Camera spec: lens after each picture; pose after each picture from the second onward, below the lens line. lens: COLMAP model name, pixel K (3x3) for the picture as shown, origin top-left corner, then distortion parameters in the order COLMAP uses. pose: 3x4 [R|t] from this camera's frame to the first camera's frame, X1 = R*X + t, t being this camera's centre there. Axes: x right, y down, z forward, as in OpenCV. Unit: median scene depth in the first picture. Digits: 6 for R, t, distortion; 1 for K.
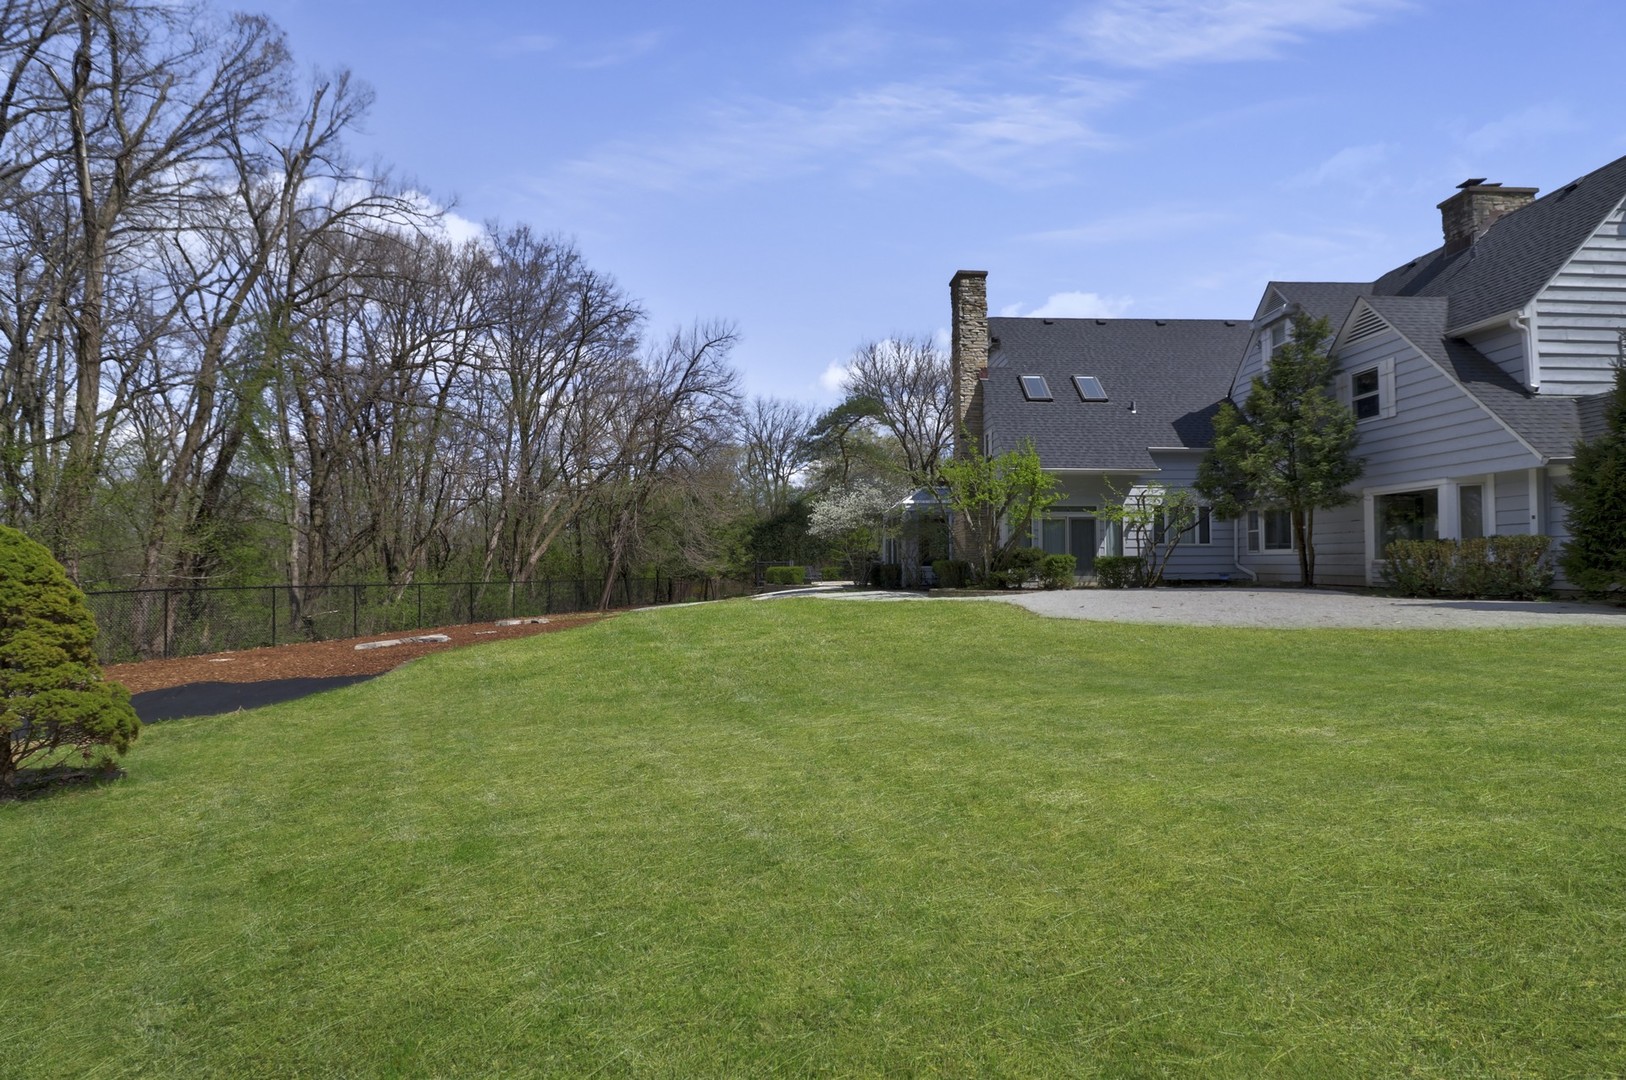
lens RADIAL K [[771.0, 0, 815.2], [0, 771.0, 535.8], [0, 0, 1]] dist [0.000394, -0.012204]
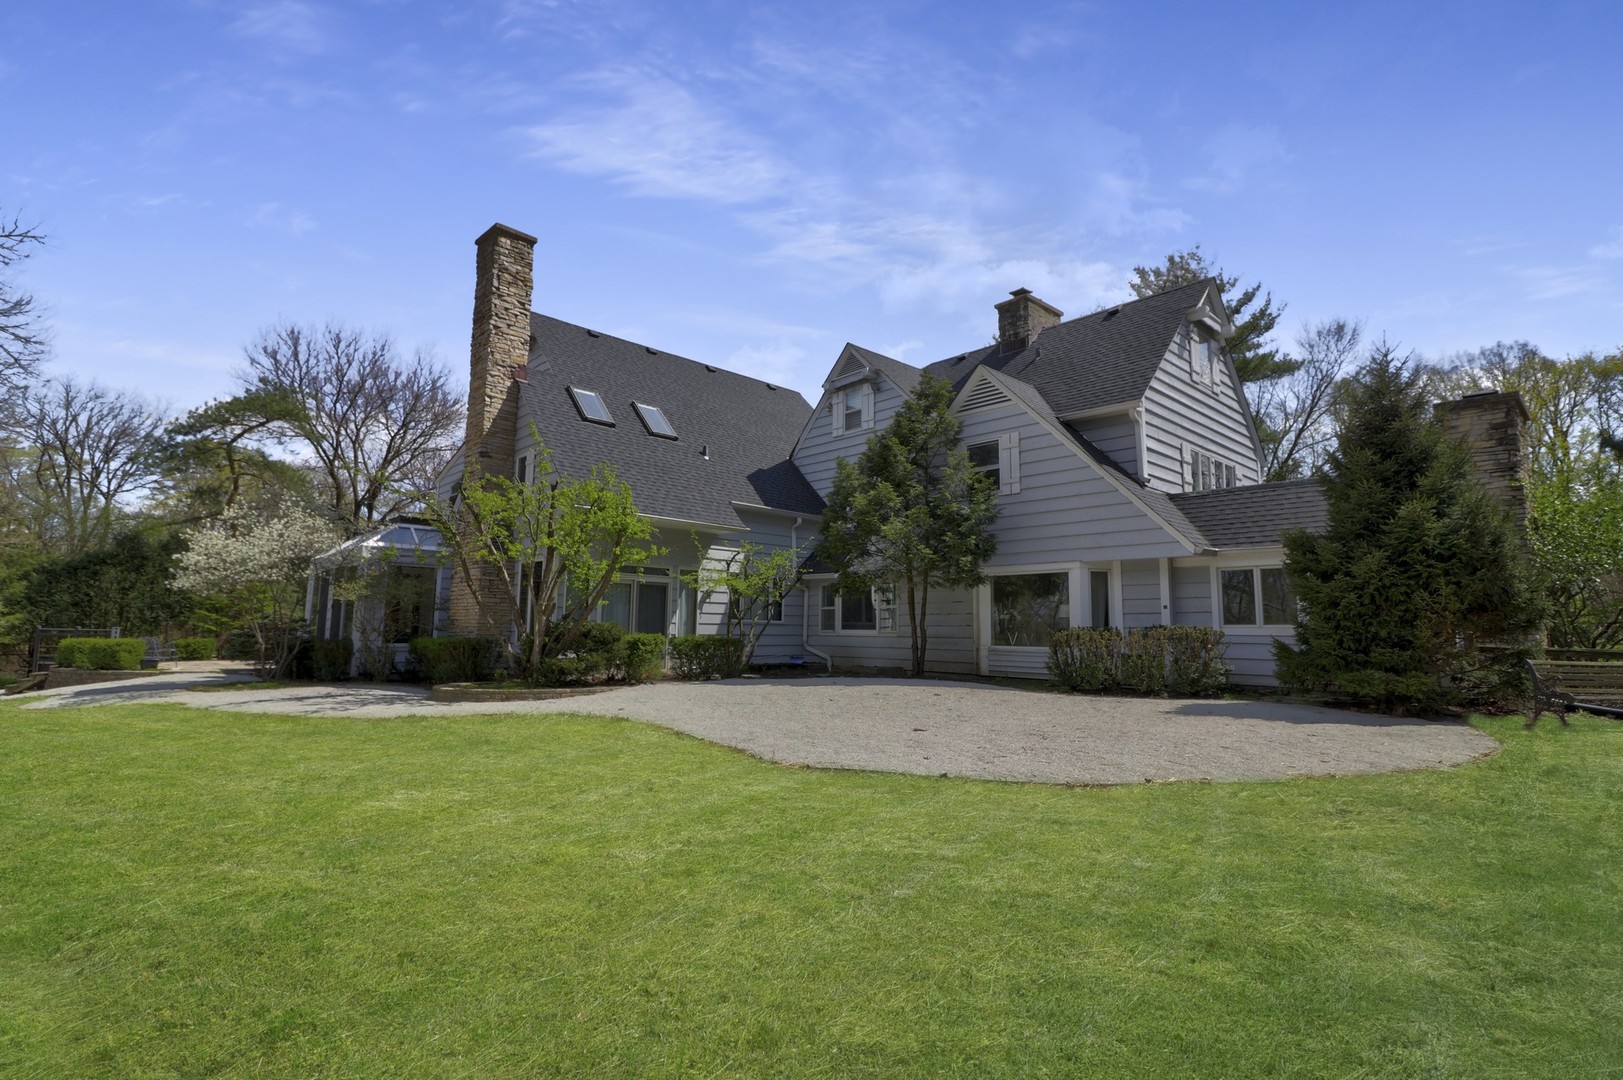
lens RADIAL K [[769.6, 0, 813.7], [0, 769.6, 535.8], [0, 0, 1]] dist [0.000394, -0.012204]
pose [[0.748736, 0.095318, 0.655979, -0.031454], [-0.037817, 0.994138, -0.101290, 0.000987], [-0.661788, 0.051033, 0.747952, 0.298973]]
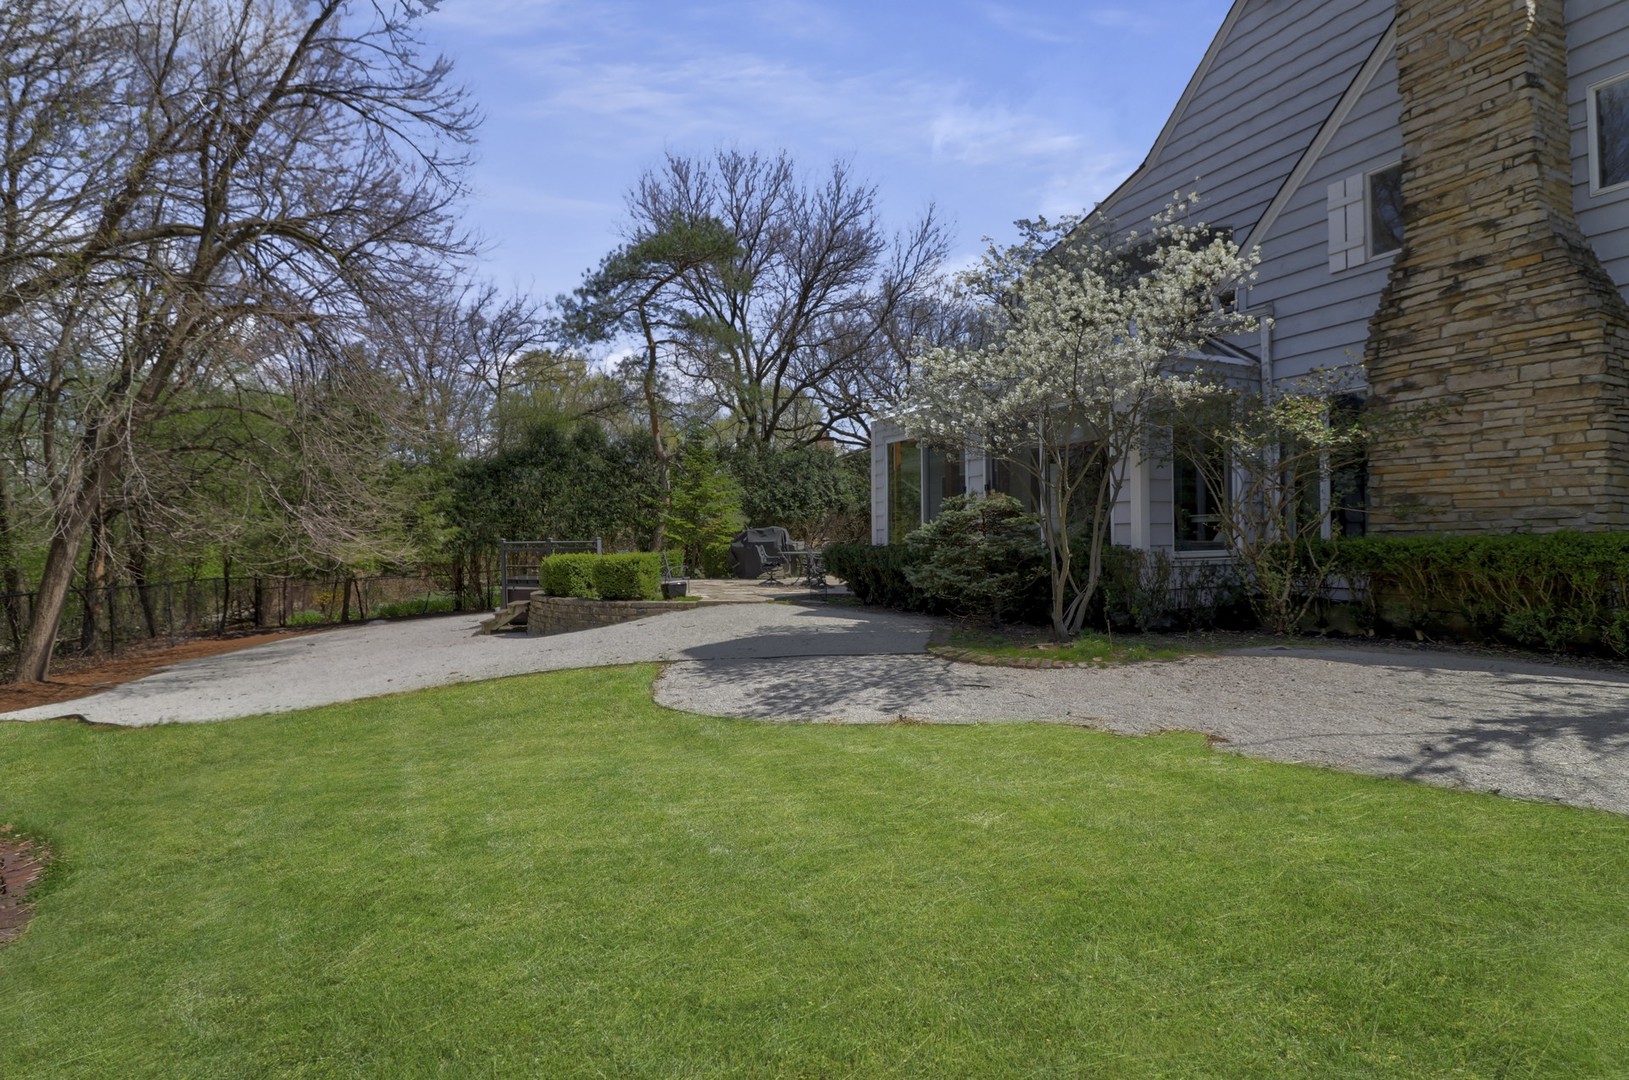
lens RADIAL K [[805.1, 0, 814.5], [0, 805.1, 540.0], [0, 0, 1]] dist [-0.001175, -0.000299]
pose [[0.912616, -0.009286, 0.408712, -0.163425], [-0.004813, 0.999429, 0.033453, 0.026859], [-0.408789, -0.032497, 0.912050, 0.841397]]
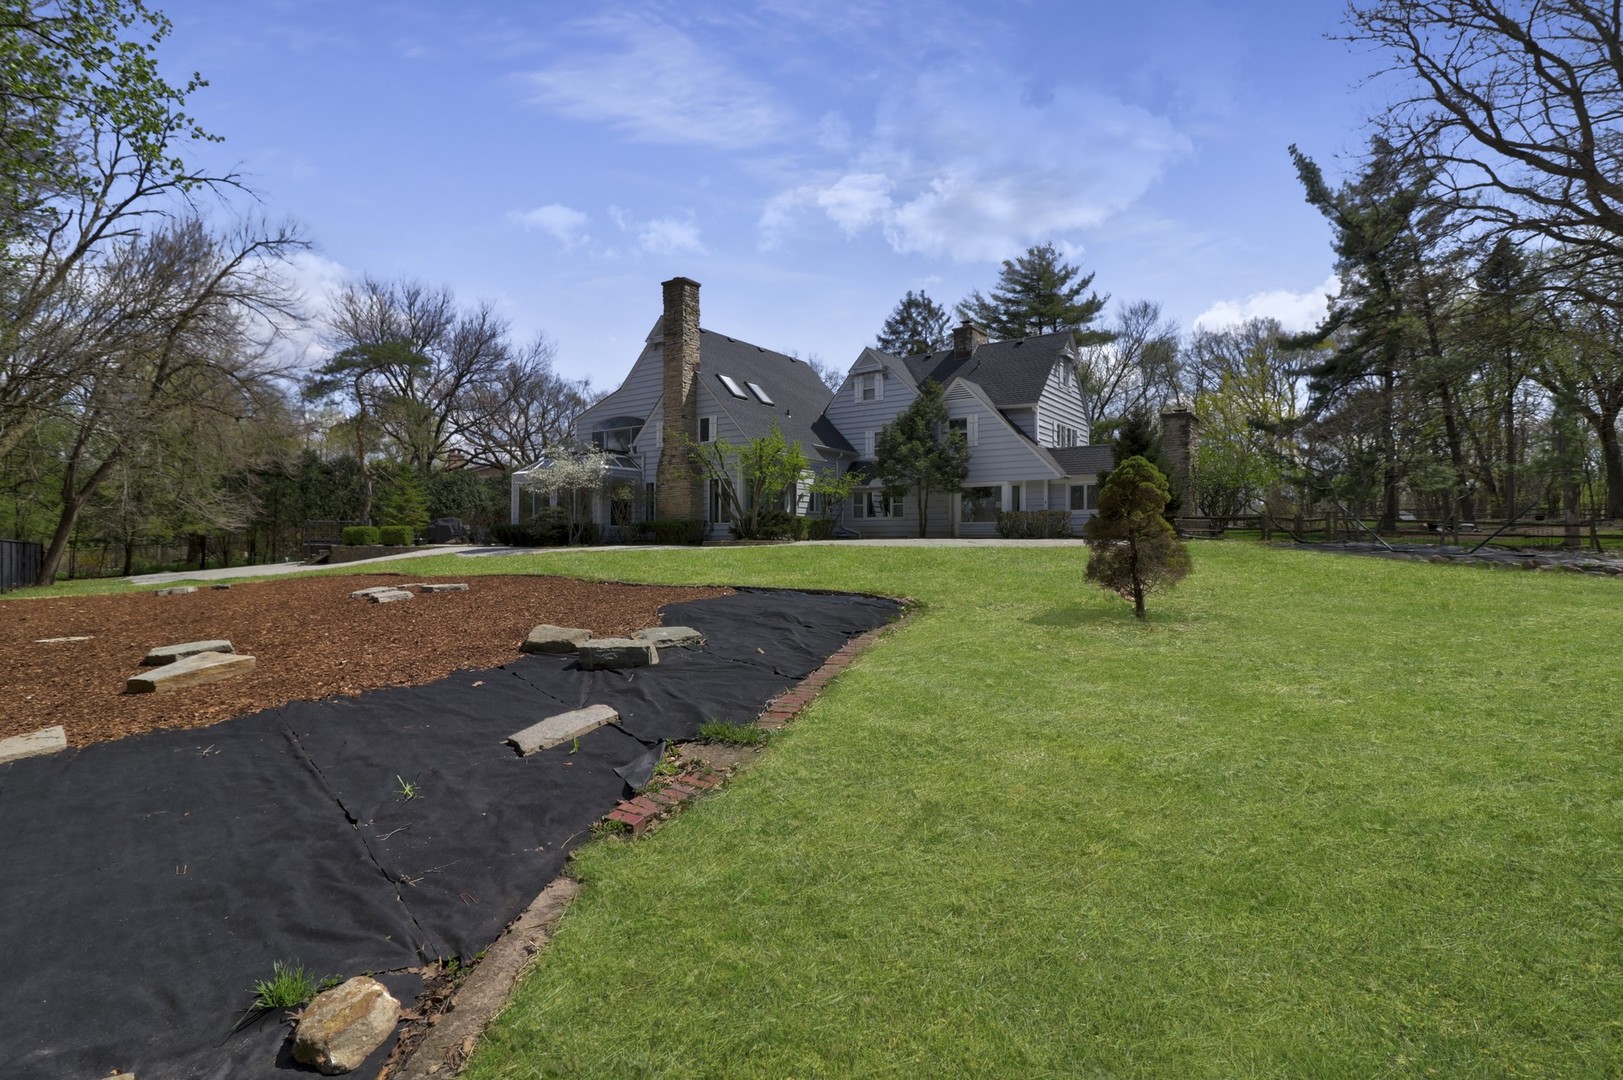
lens RADIAL K [[751.5, 0, 811.5], [0, 751.5, 540.0], [0, 0, 1]] dist [-0.001025, -0.011812]
pose [[0.613497, 0.006401, 0.789671, -0.612632], [-0.032877, 0.999307, 0.017442, 0.036103], [-0.789012, -0.036663, 0.613282, 0.118209]]
